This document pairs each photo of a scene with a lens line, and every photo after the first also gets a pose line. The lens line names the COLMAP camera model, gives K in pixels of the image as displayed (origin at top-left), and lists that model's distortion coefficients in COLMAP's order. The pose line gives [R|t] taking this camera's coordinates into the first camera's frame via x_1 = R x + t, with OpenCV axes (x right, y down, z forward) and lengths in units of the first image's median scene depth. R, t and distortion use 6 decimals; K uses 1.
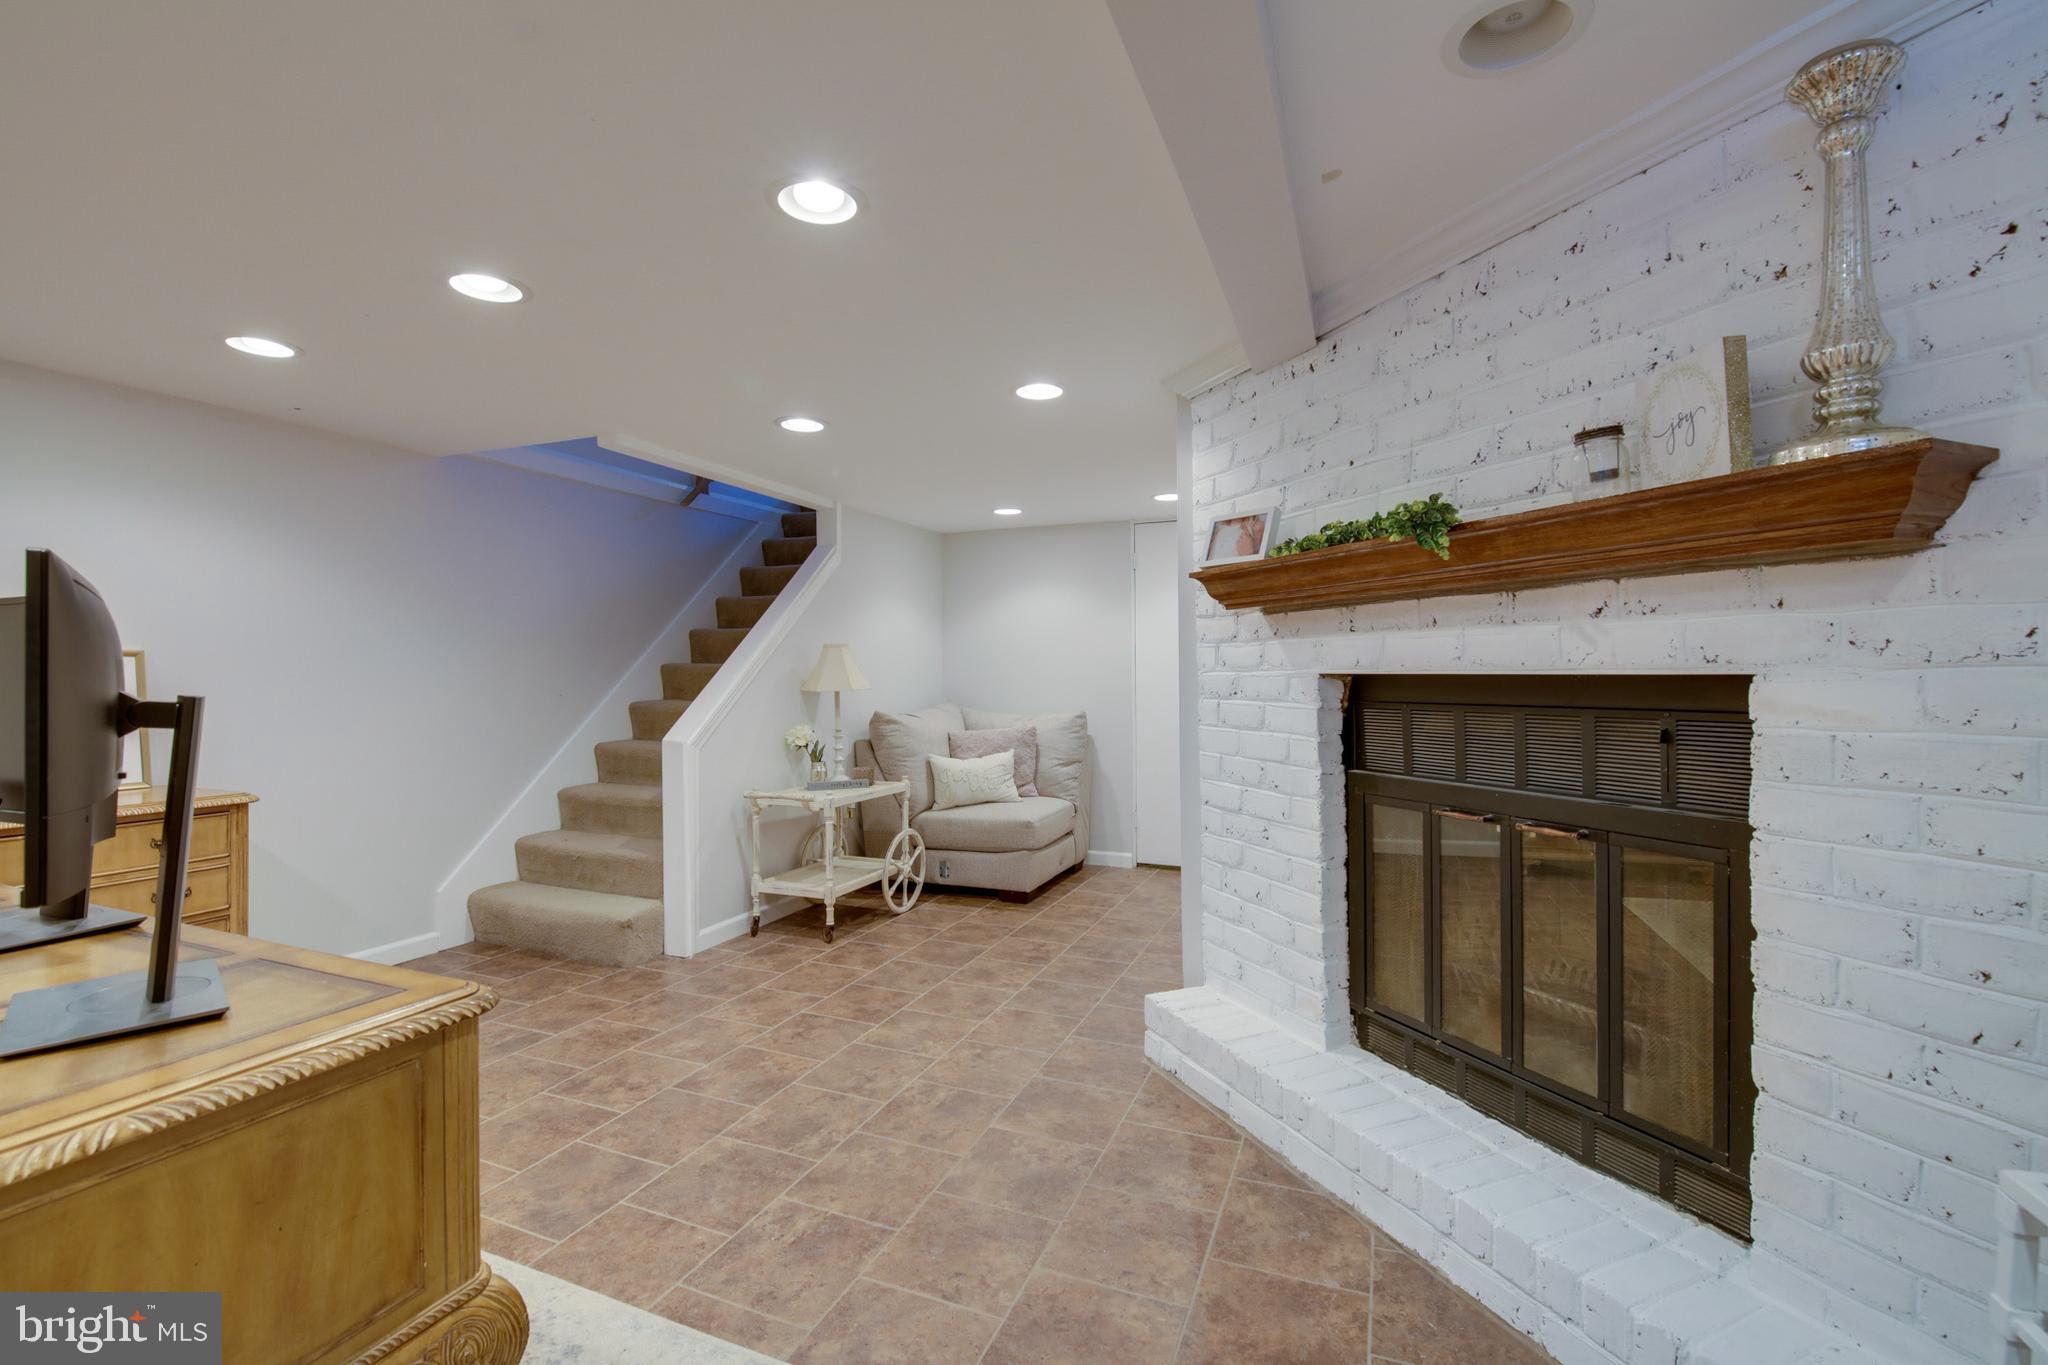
lens RADIAL K [[889.9, 0, 1030.9], [0, 889.9, 677.9], [0, 0, 1]] dist [-0.002592, -0.009319]
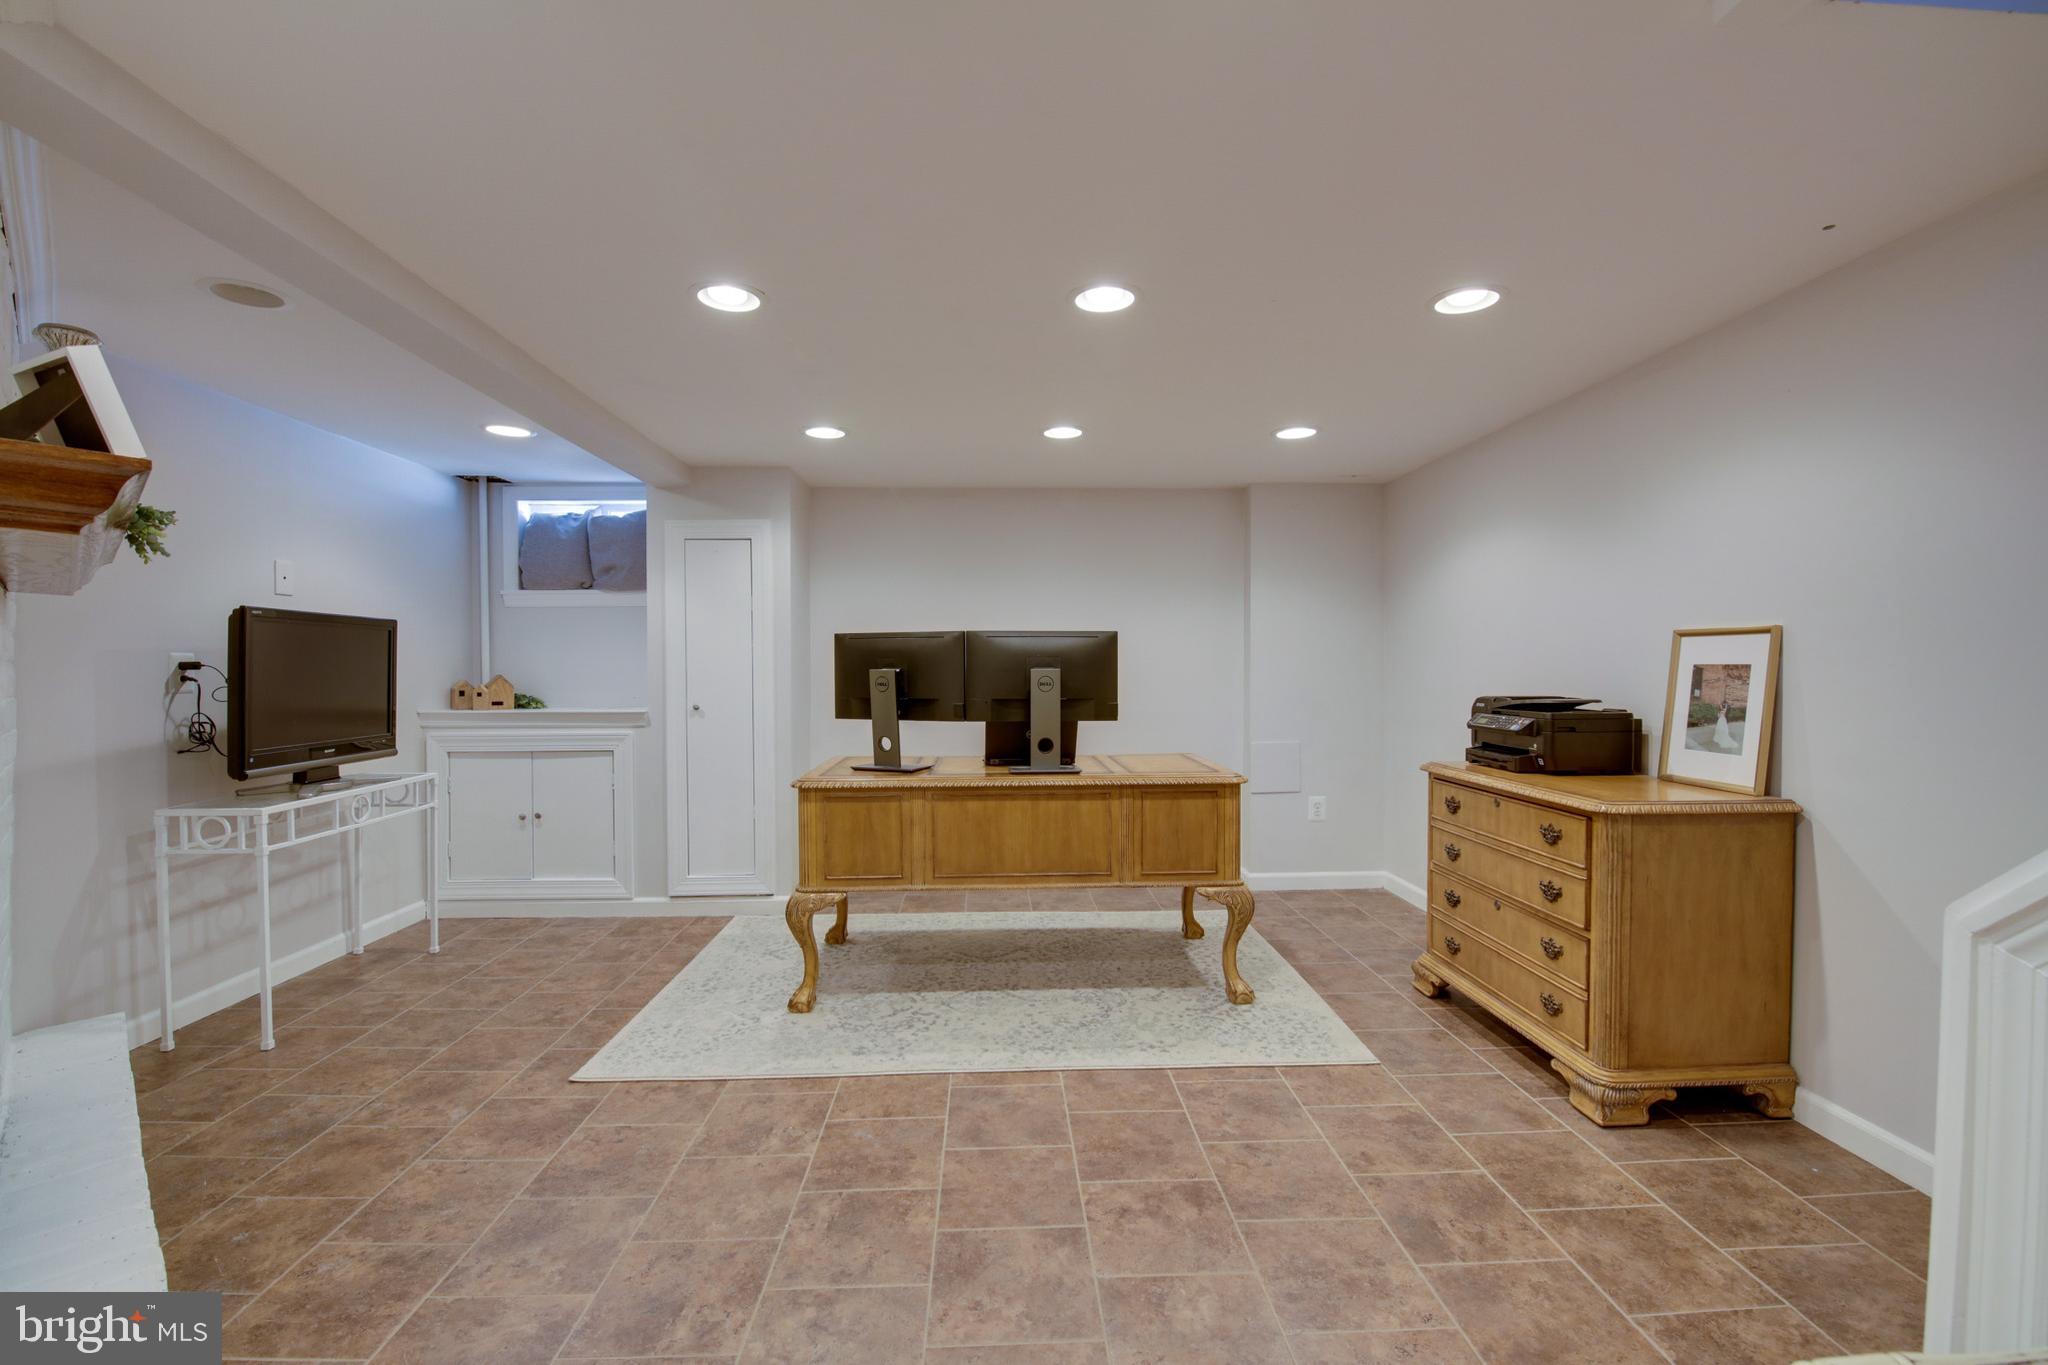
lens RADIAL K [[889.9, 0, 1022.8], [0, 889.9, 680.9], [0, 0, 1]] dist [-0.002592, -0.009319]
pose [[-0.915908, 0.010338, -0.401254, -0.087210], [0.003897, 0.999850, 0.016864, 0.004276], [0.401368, 0.013882, -0.915812, 1.912582]]
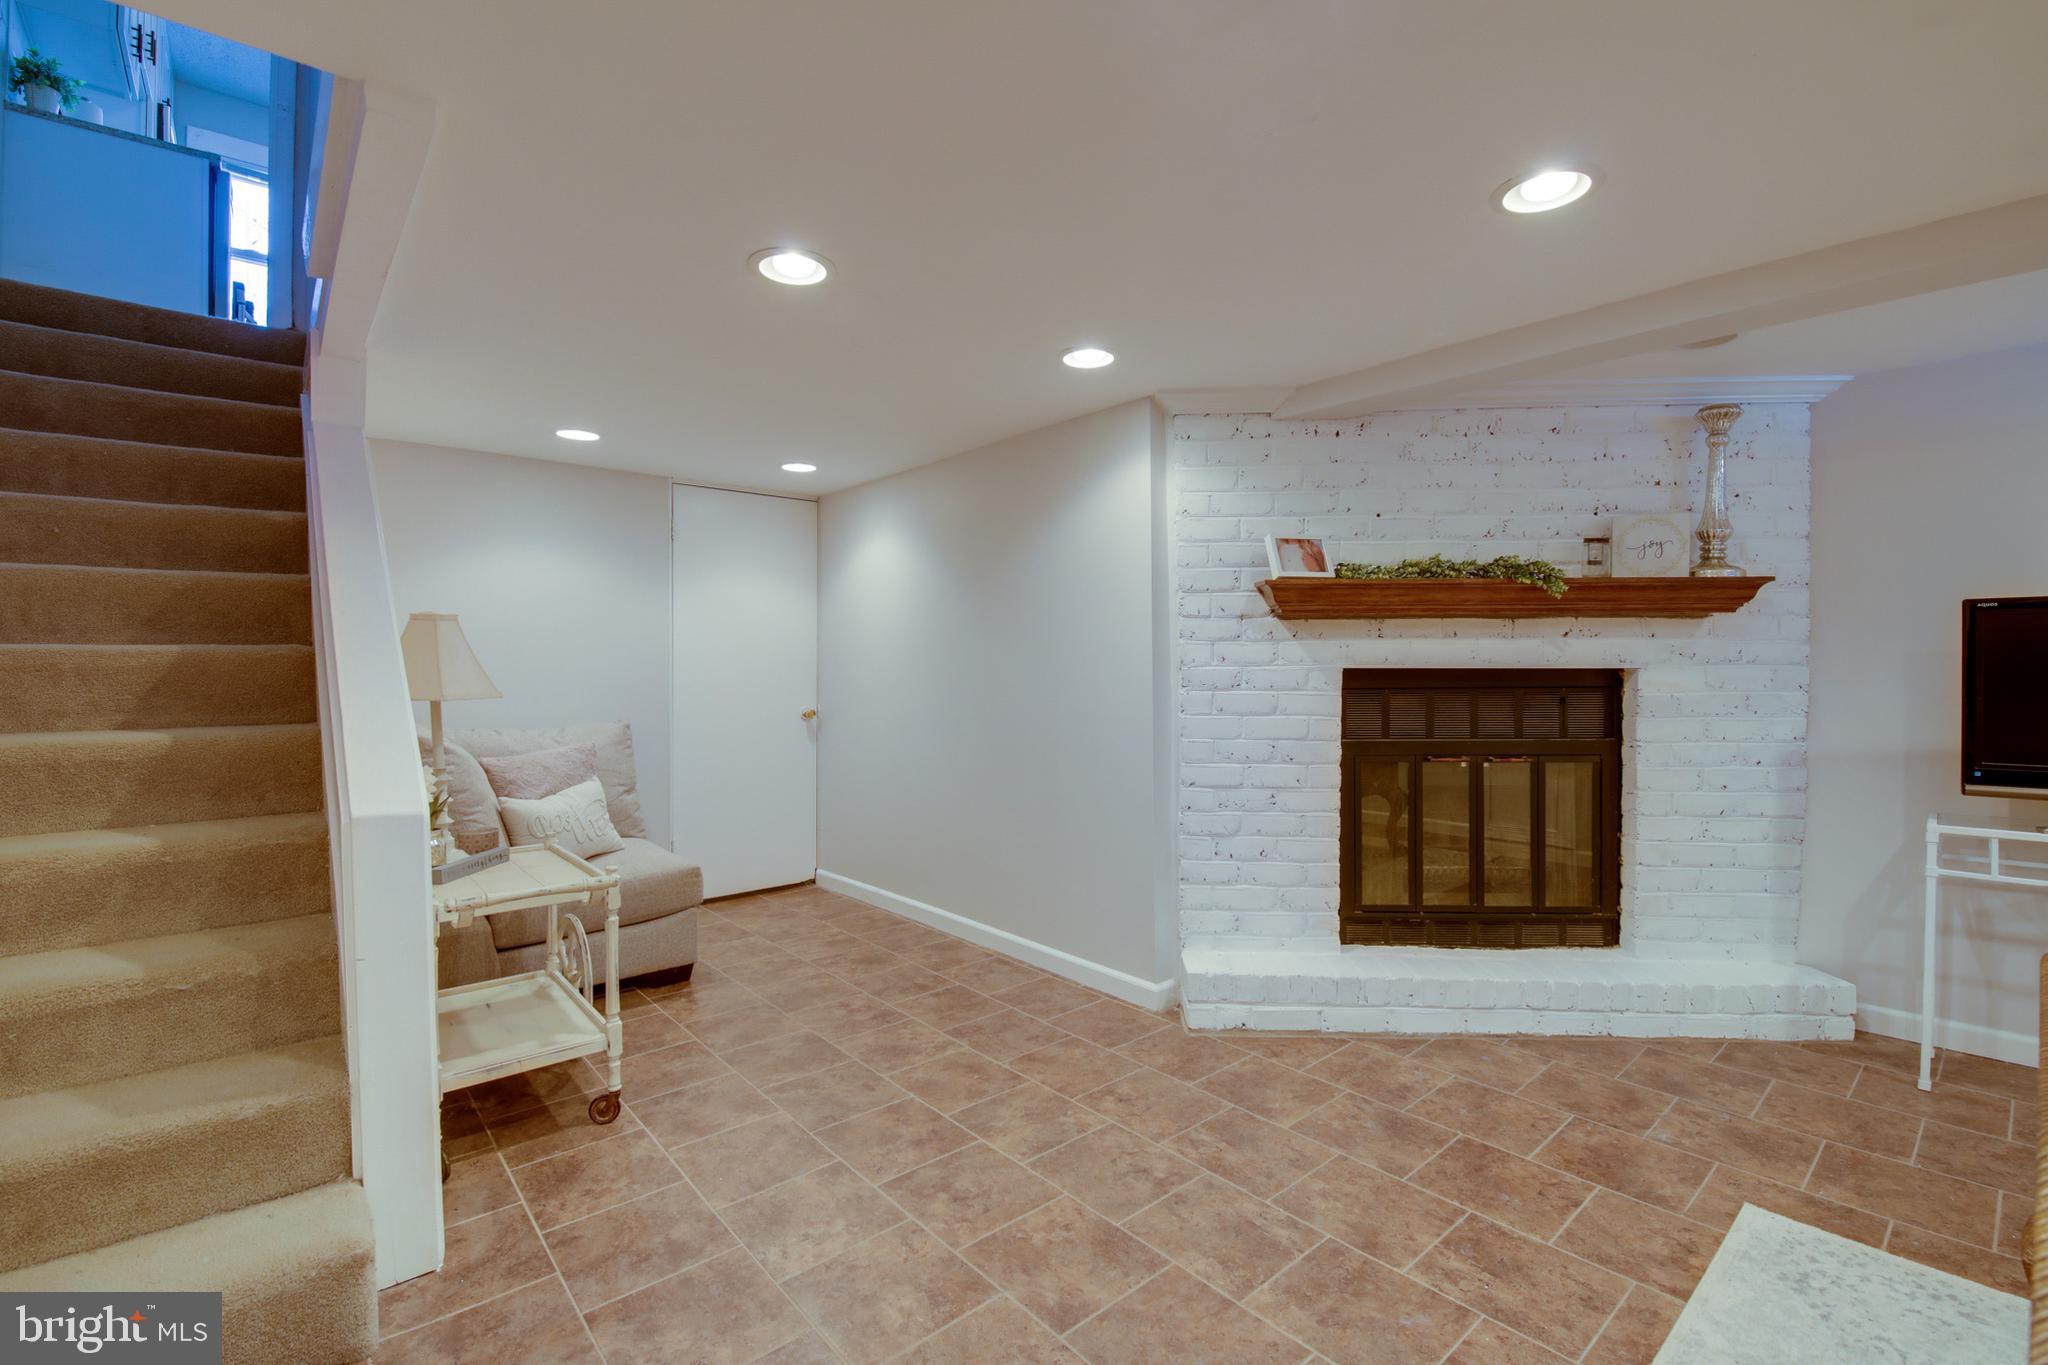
lens RADIAL K [[889.9, 0, 1038.1], [0, 889.9, 673.6], [0, 0, 1]] dist [-0.002592, -0.009319]
pose [[0.456166, -0.005557, 0.889878, -1.122817], [0.004609, 0.999982, 0.003881, -0.003904], [-0.889883, 0.002331, 0.456183, 0.854312]]
